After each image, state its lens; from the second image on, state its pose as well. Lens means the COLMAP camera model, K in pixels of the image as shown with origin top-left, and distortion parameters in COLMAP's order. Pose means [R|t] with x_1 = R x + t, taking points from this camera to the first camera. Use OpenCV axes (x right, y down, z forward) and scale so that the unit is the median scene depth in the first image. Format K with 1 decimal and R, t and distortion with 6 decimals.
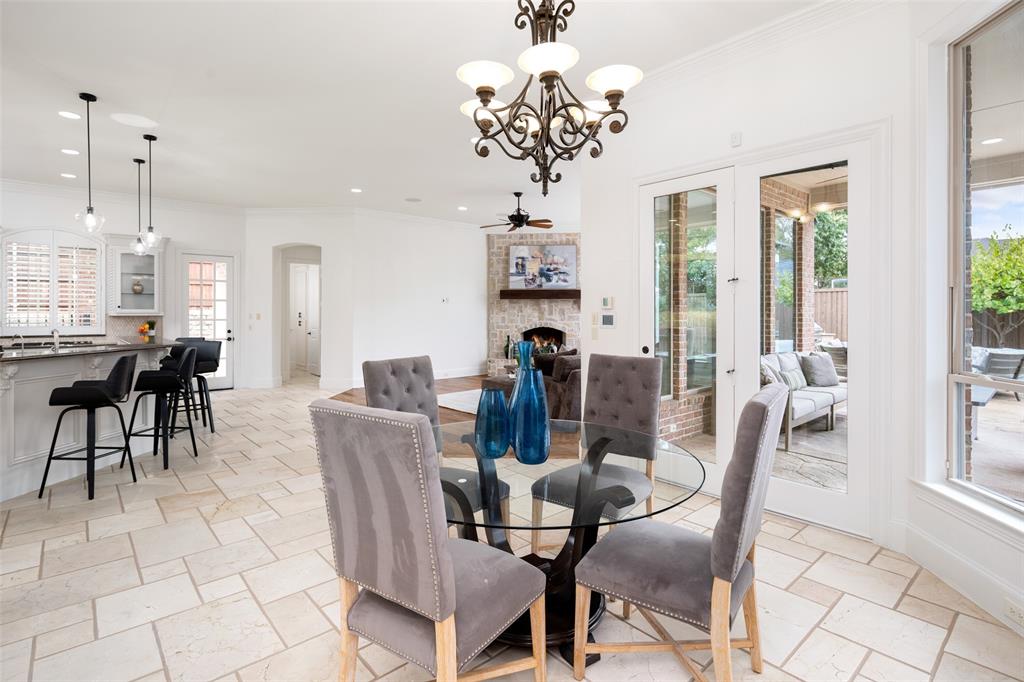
lens RADIAL K [[500.0, 0, 508.5], [0, 500.0, 321.2], [0, 0, 1]] dist [-0.001657, -0.000656]
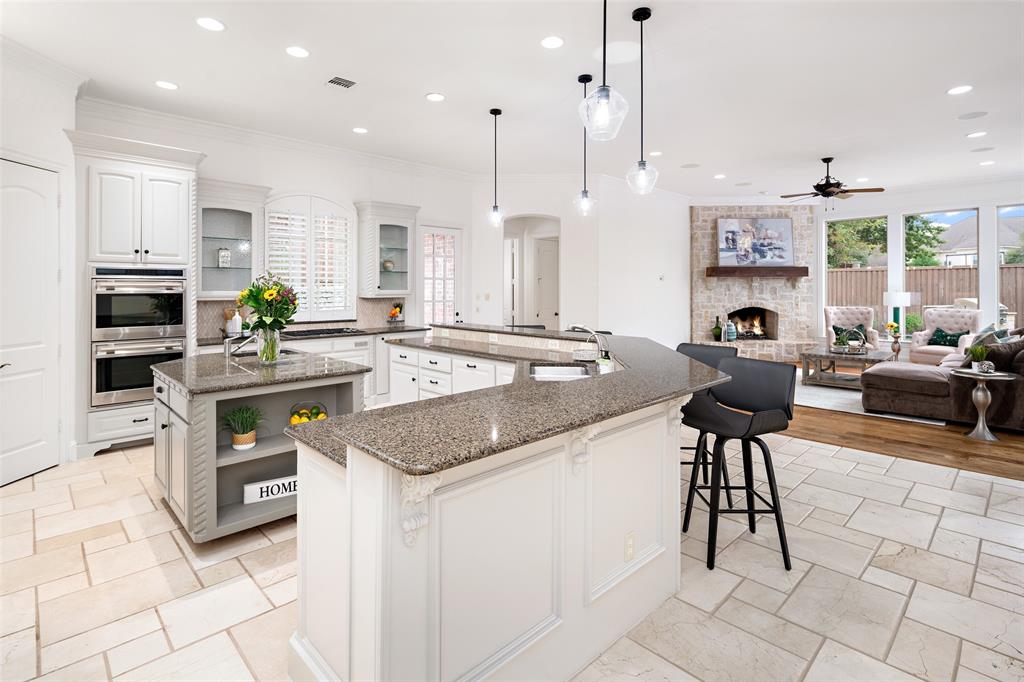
lens RADIAL K [[502.1, 0, 508.1], [0, 502.1, 285.5], [0, 0, 1]] dist [-0.000894, -0.000657]
pose [[0.998917, -0.000465, 0.046532, -0.428361], [0.001400, 0.999798, -0.020052, -0.009937], [-0.046513, 0.020095, 0.998716, 0.098716]]
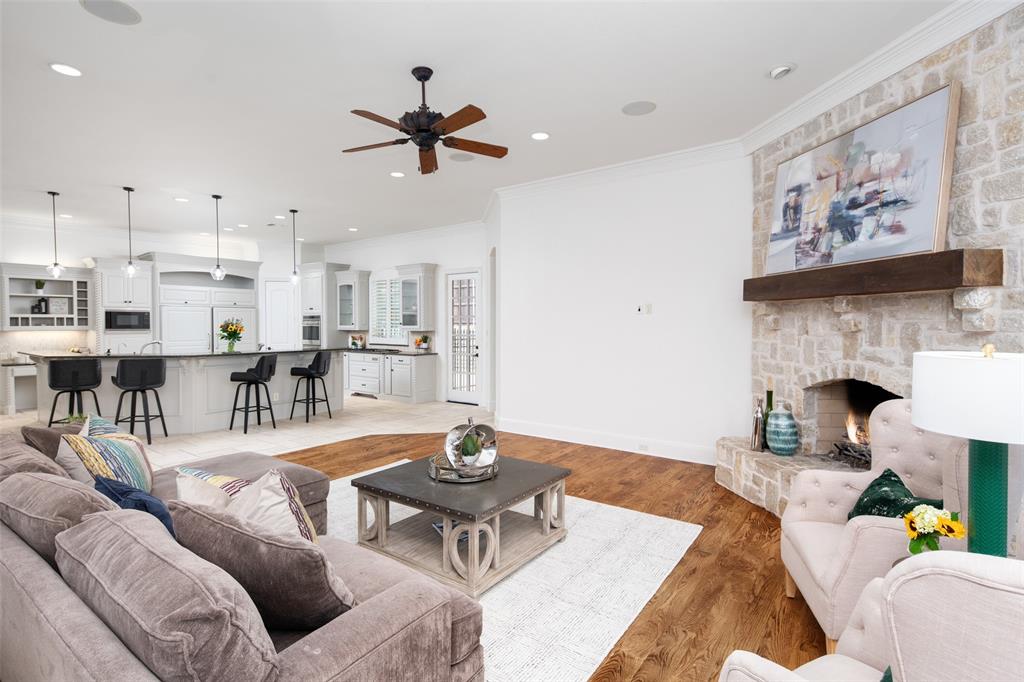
lens RADIAL K [[490.4, 0, 505.7], [0, 490.4, 330.9], [0, 0, 1]] dist [-0.001054, -0.000387]
pose [[0.210725, 0.015609, -0.977421, 0.340814], [-0.016157, 0.999792, 0.012483, -0.021157], [0.977412, 0.013162, 0.210933, 0.712590]]
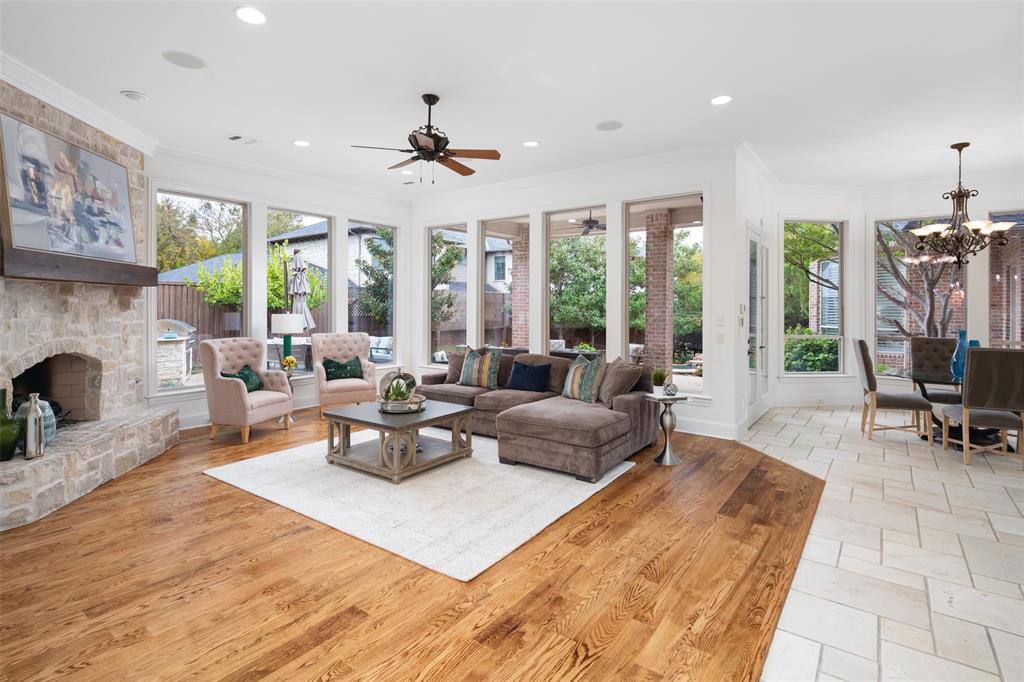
lens RADIAL K [[504.3, 0, 499.9], [0, 504.3, 307.1], [0, 0, 1]] dist [-0.001901, -0.000810]
pose [[-0.196478, -0.002129, 0.980506, -0.384046], [0.012017, 0.999917, 0.004579, -0.022188], [-0.980435, 0.012683, -0.196436, 0.751325]]
